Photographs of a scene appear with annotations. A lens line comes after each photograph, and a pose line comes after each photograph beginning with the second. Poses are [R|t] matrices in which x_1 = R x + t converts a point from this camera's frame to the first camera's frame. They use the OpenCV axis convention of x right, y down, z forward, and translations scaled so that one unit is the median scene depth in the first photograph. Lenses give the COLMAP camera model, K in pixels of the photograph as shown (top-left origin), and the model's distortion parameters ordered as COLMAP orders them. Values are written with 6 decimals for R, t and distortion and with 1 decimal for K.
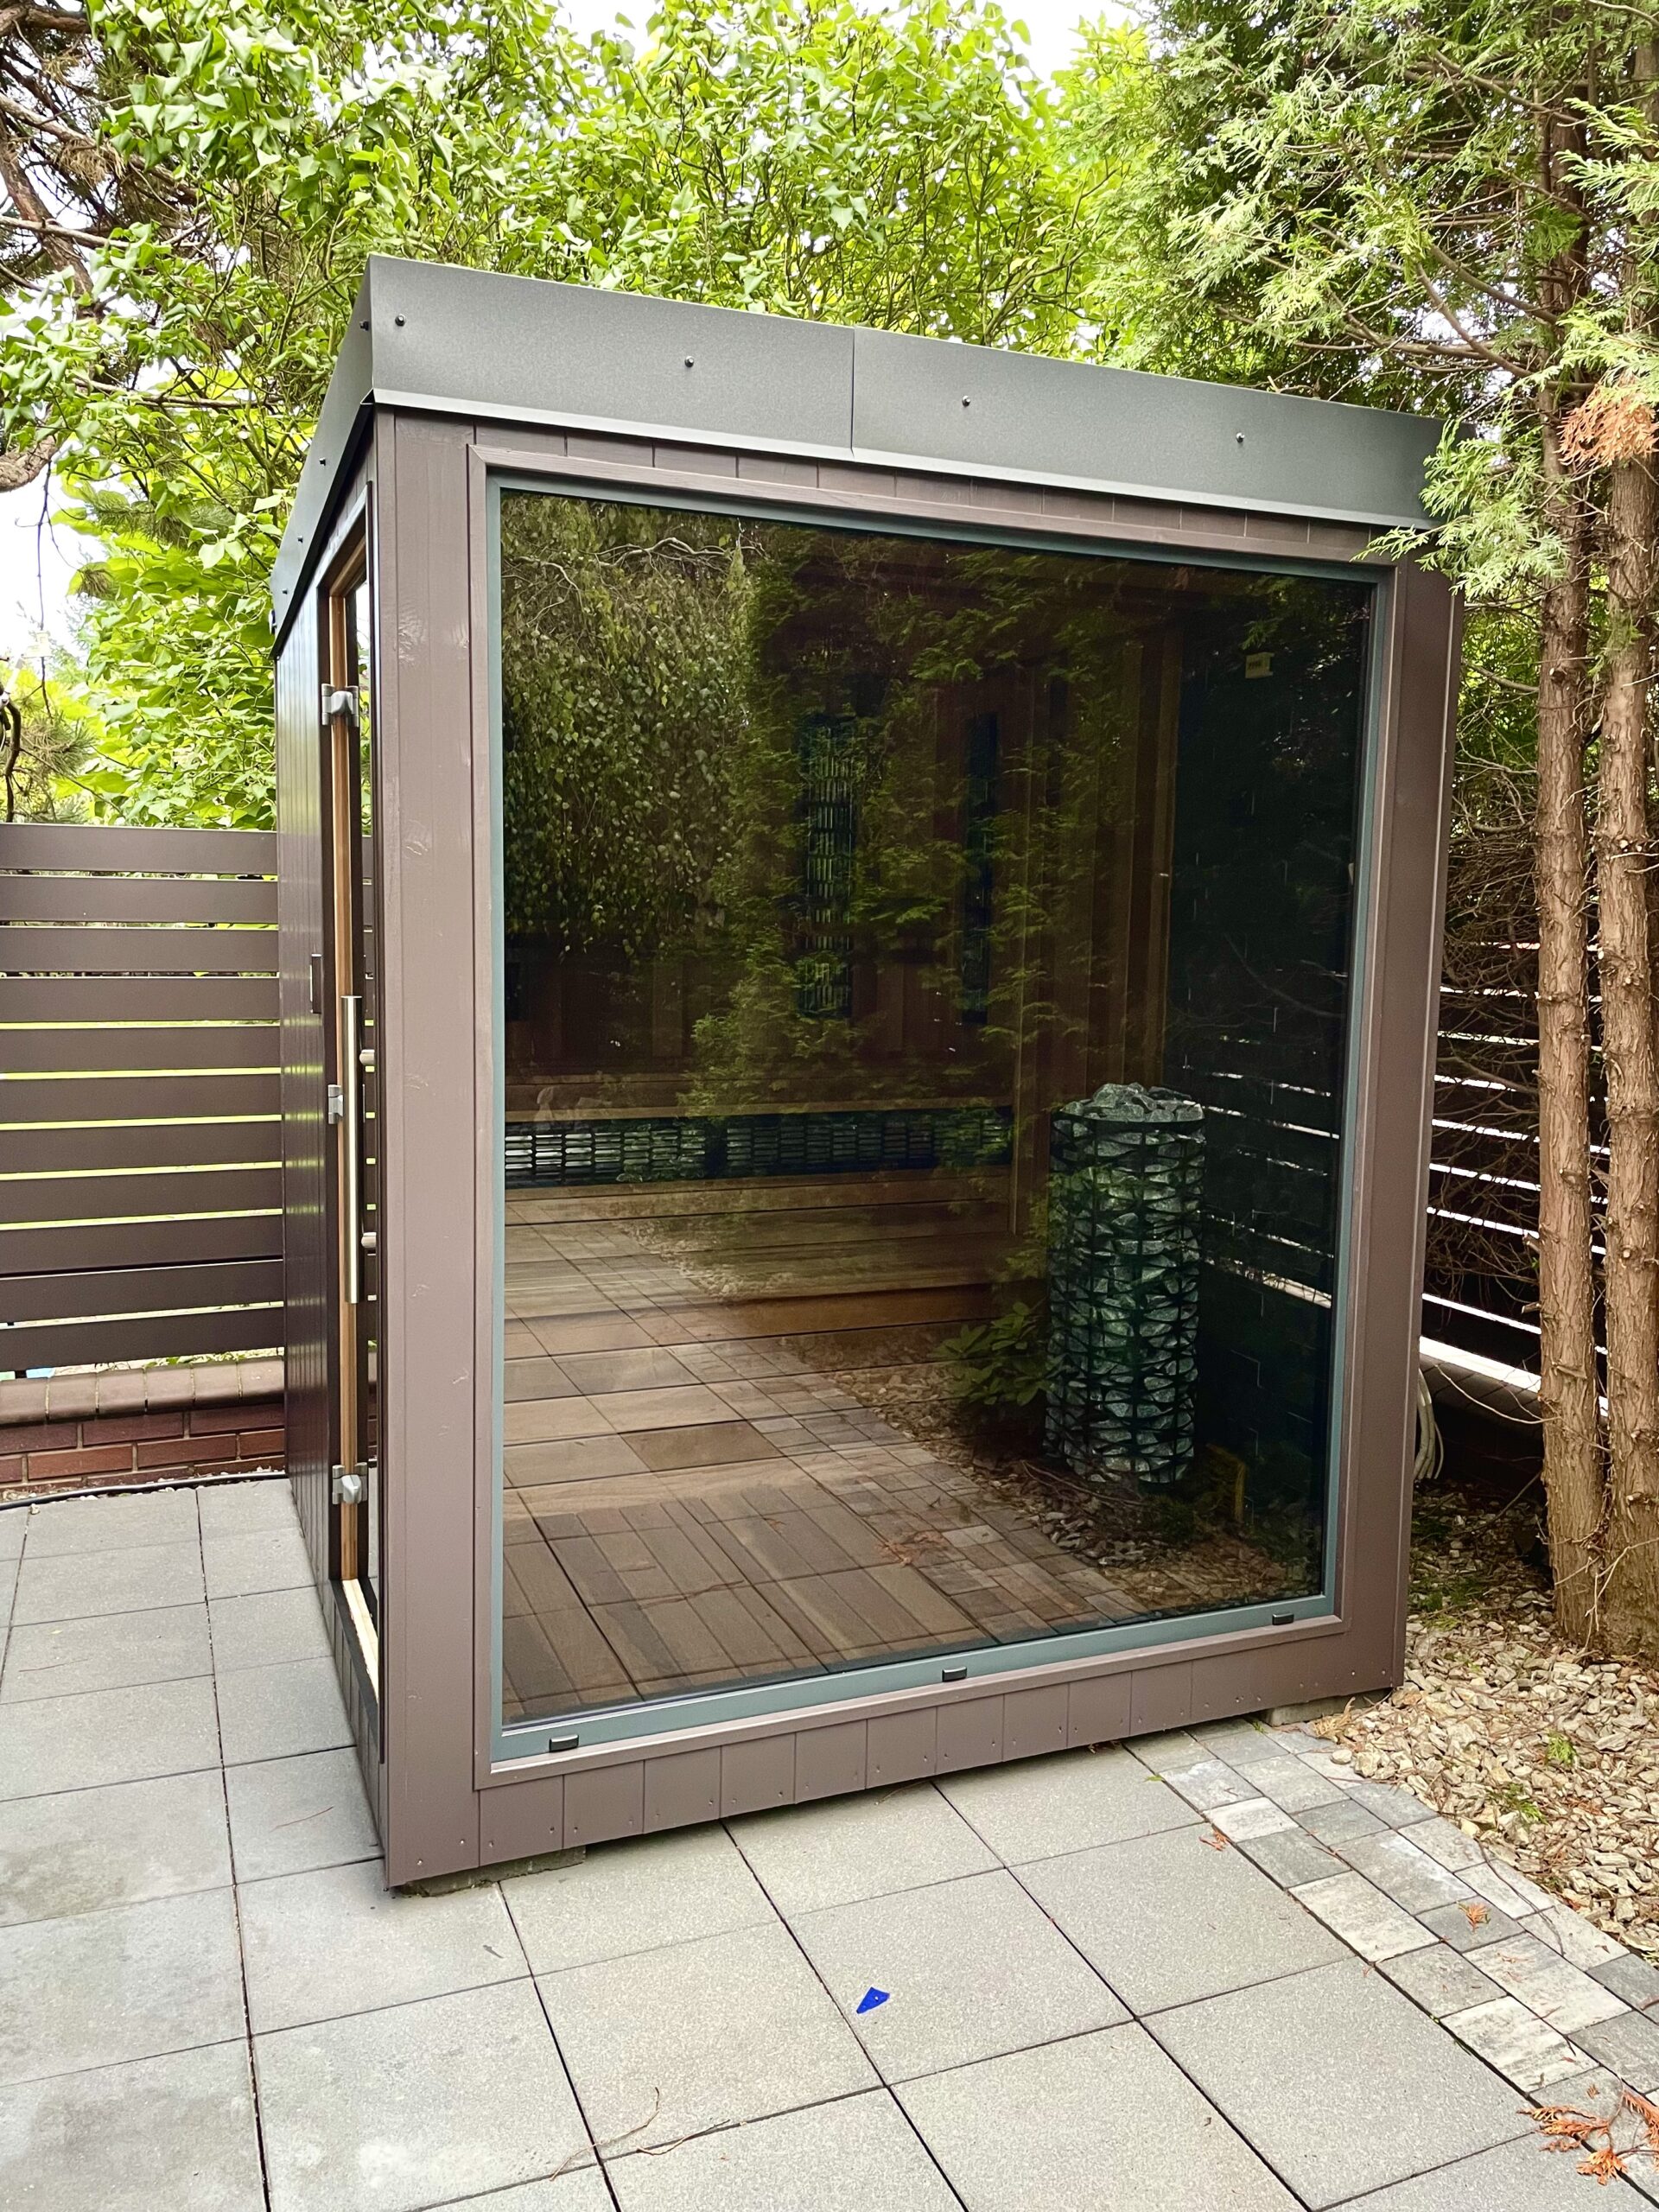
lens RADIAL K [[1664.3, 0, 830.3], [0, 1664.3, 1094.4], [0, 0, 1]] dist [-0.010340, -0.029767]
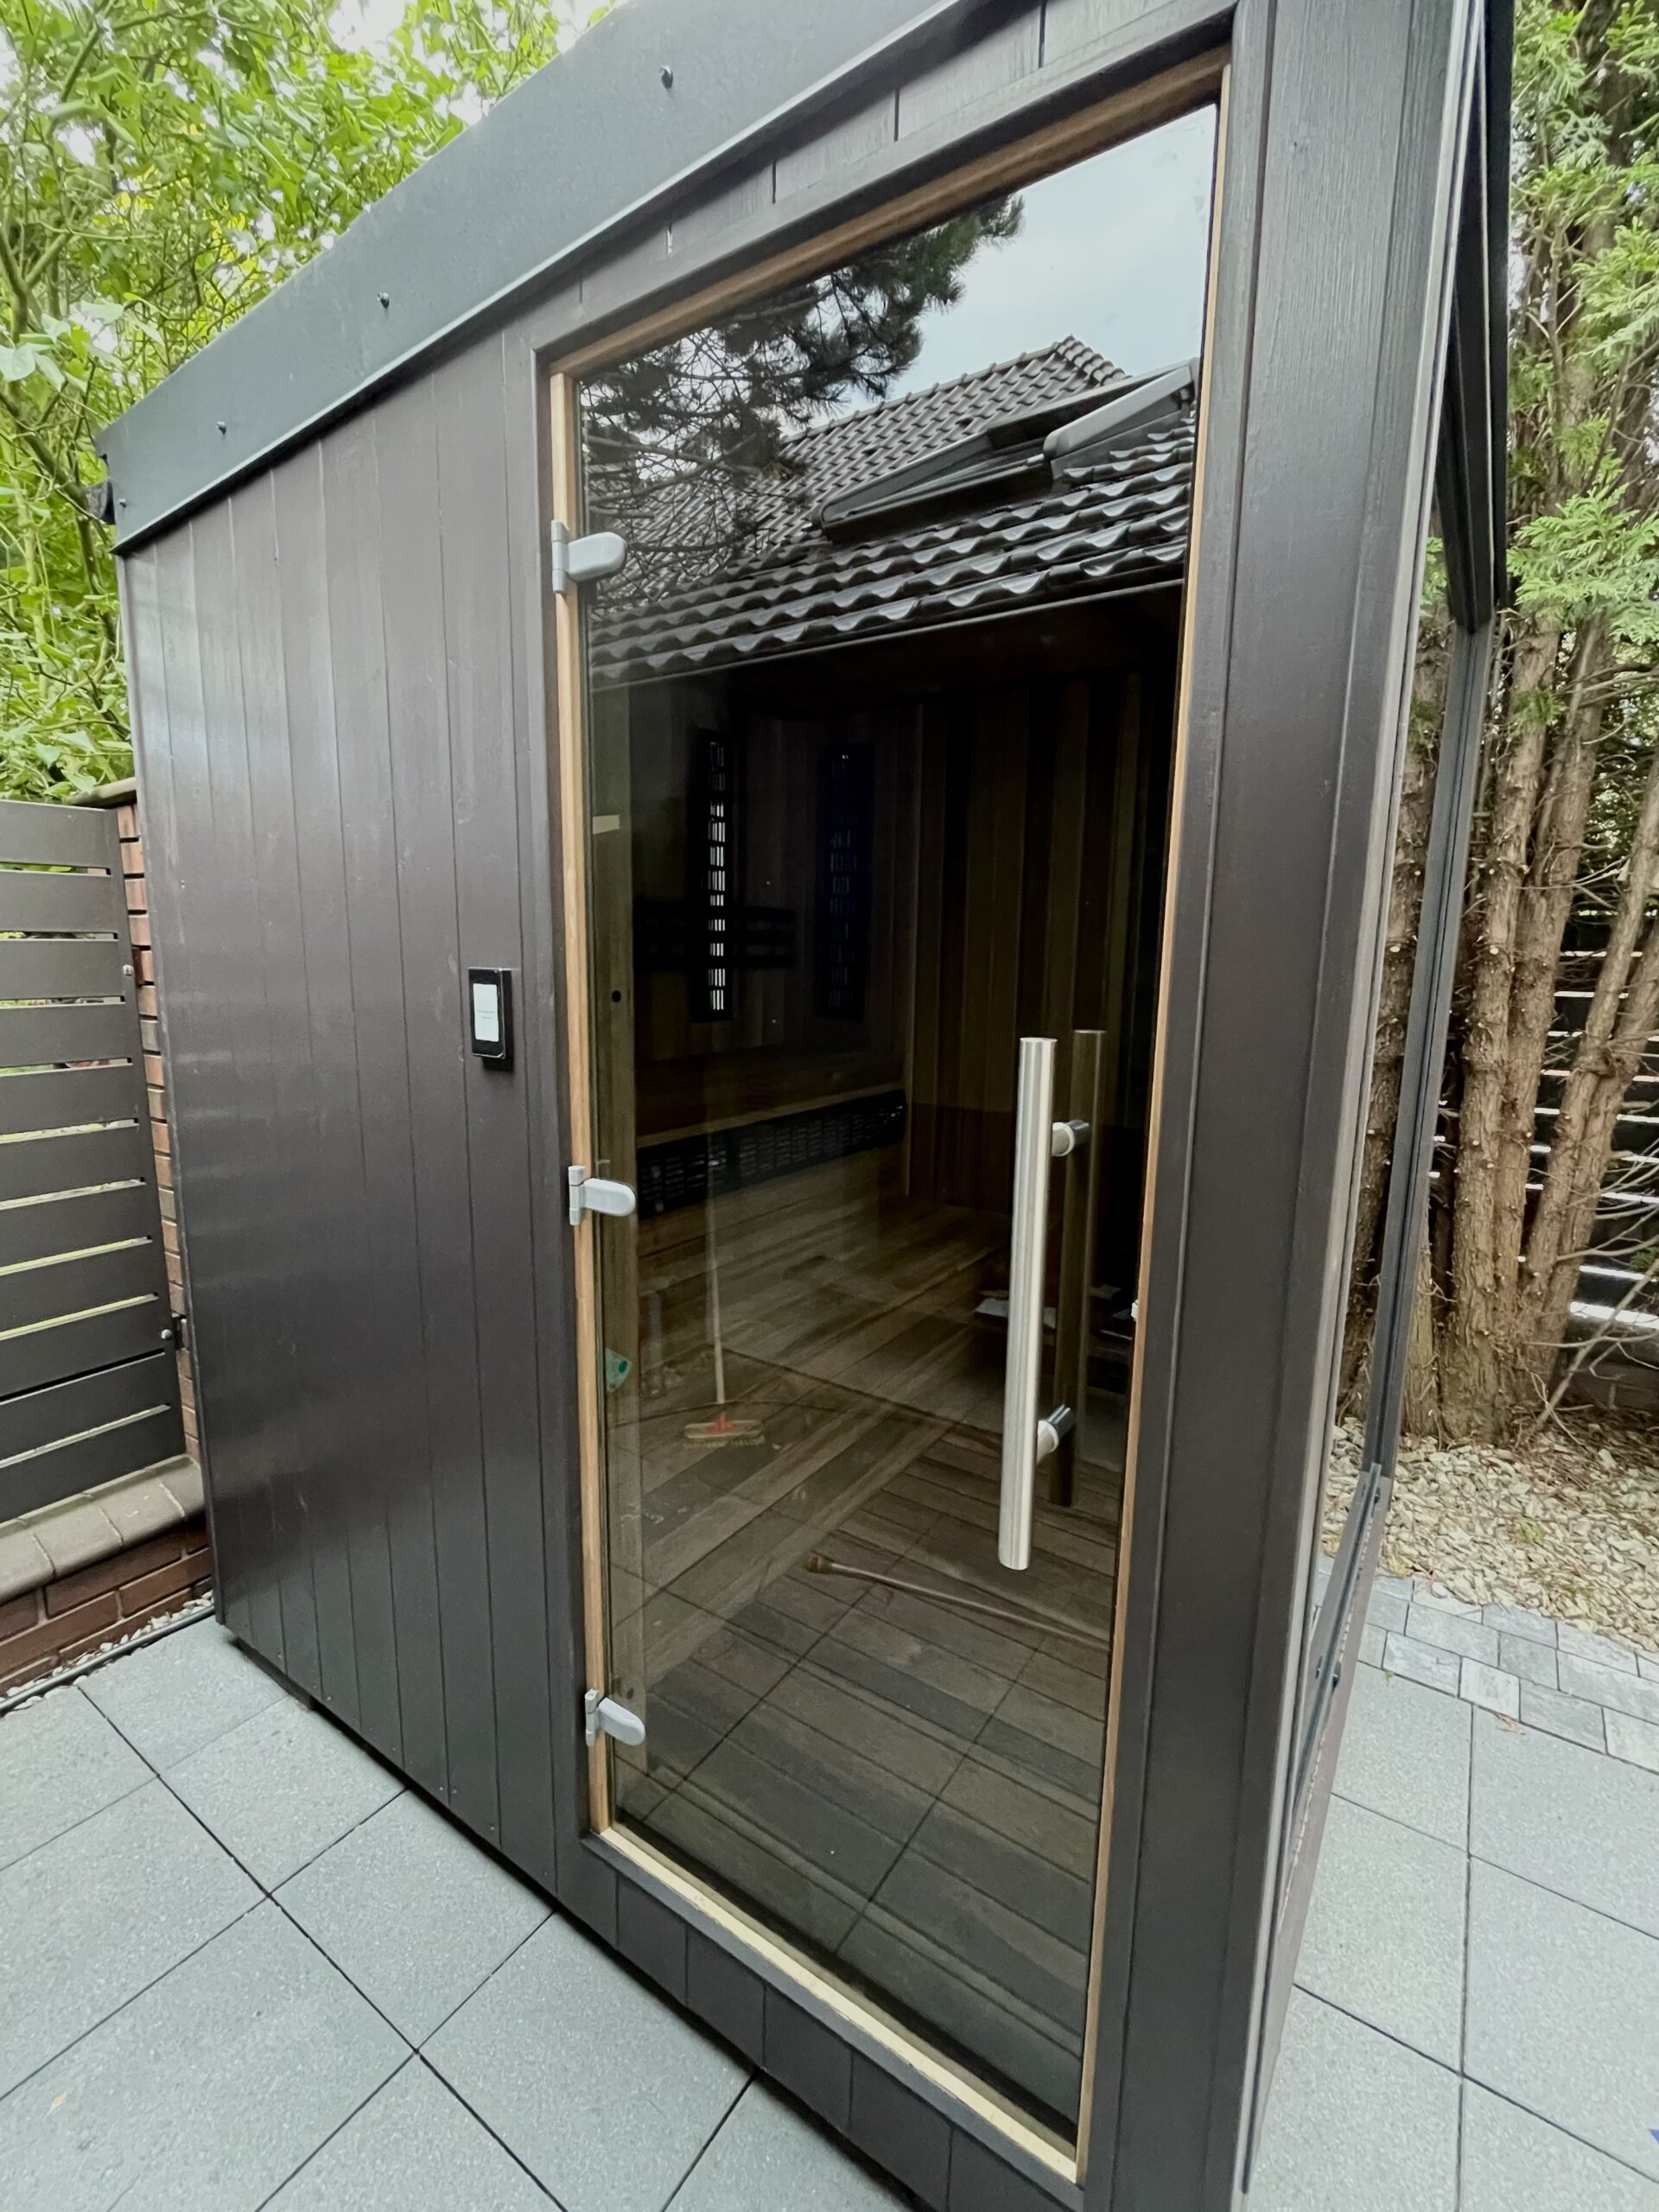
lens RADIAL K [[975.2, 0, 821.8], [0, 975.2, 1095.9], [0, 0, 1]] dist [-0.019890, -0.000719]
pose [[0.836854, -0.094513, 0.539205, -0.410774], [0.065994, 0.995218, 0.072019, -0.053454], [-0.543433, -0.024685, 0.839089, 0.606308]]
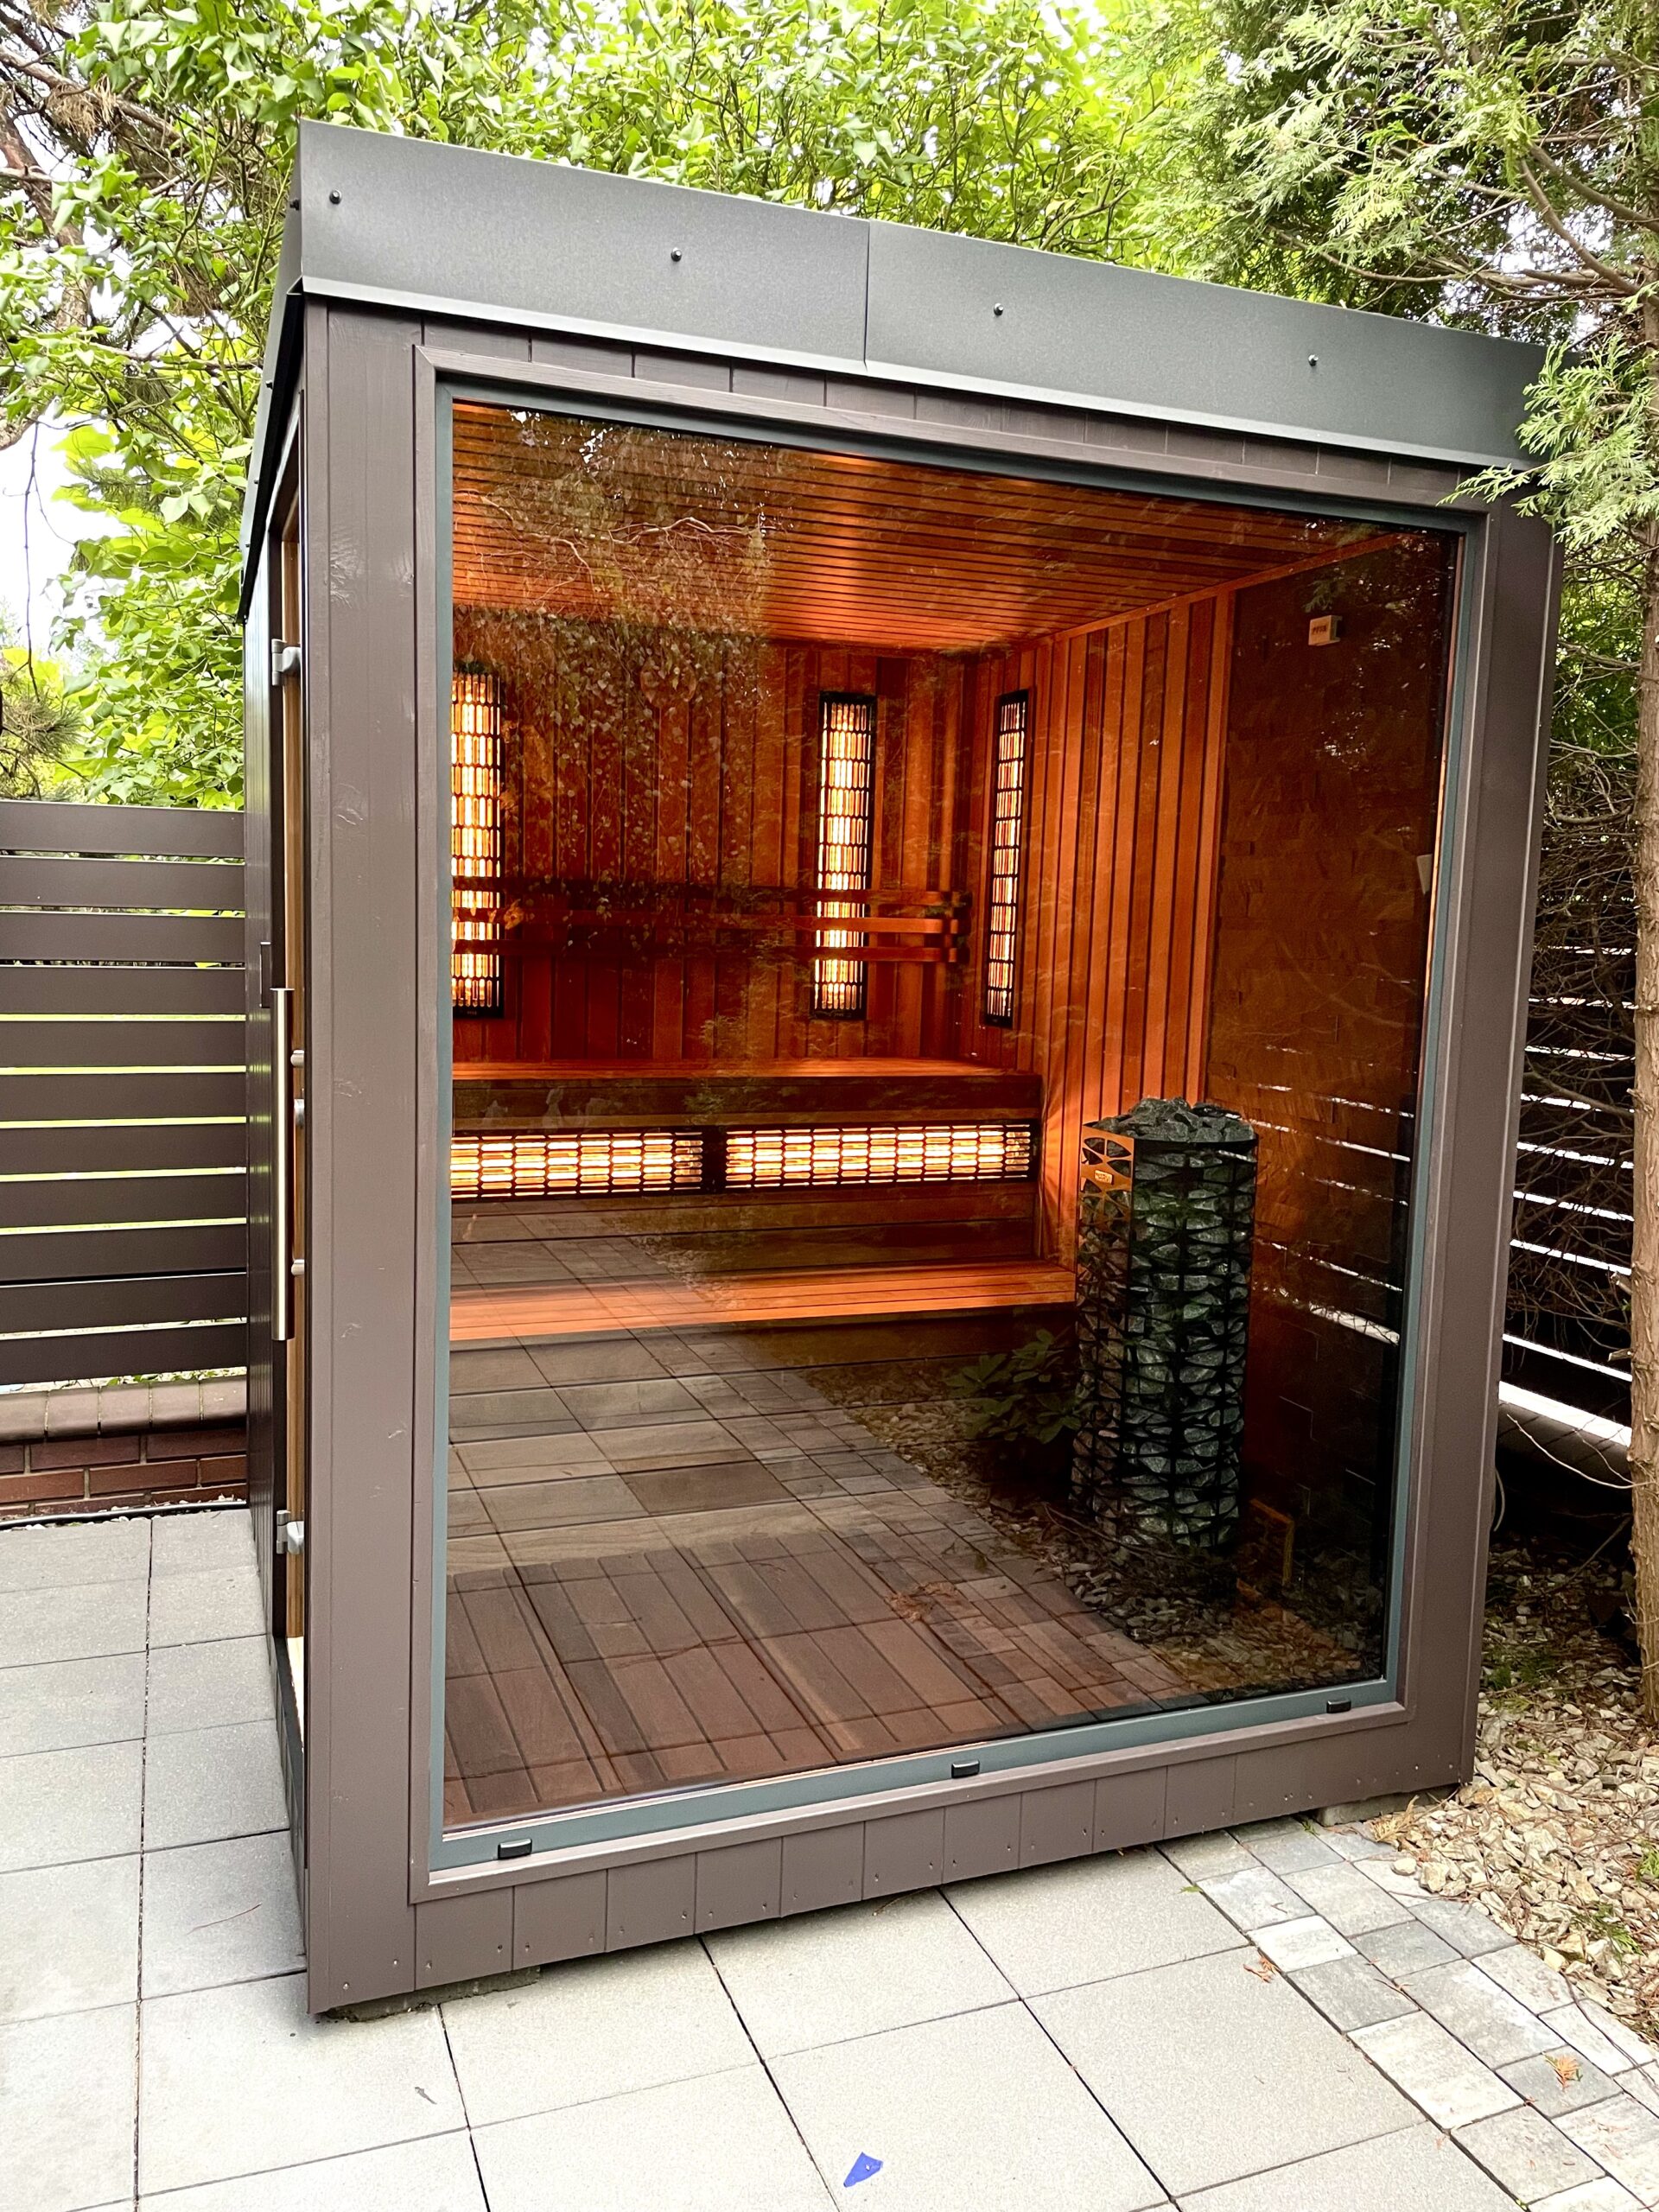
lens RADIAL K [[1664.3, 0, 818.9], [0, 1664.3, 1096.0], [0, 0, 1]] dist [-0.010340, -0.029767]
pose [[0.999700, 0.013275, -0.020572, 0.009334], [-0.013264, 0.999912, 0.000640, -0.005695], [0.020579, -0.000367, 0.999788, 0.107167]]
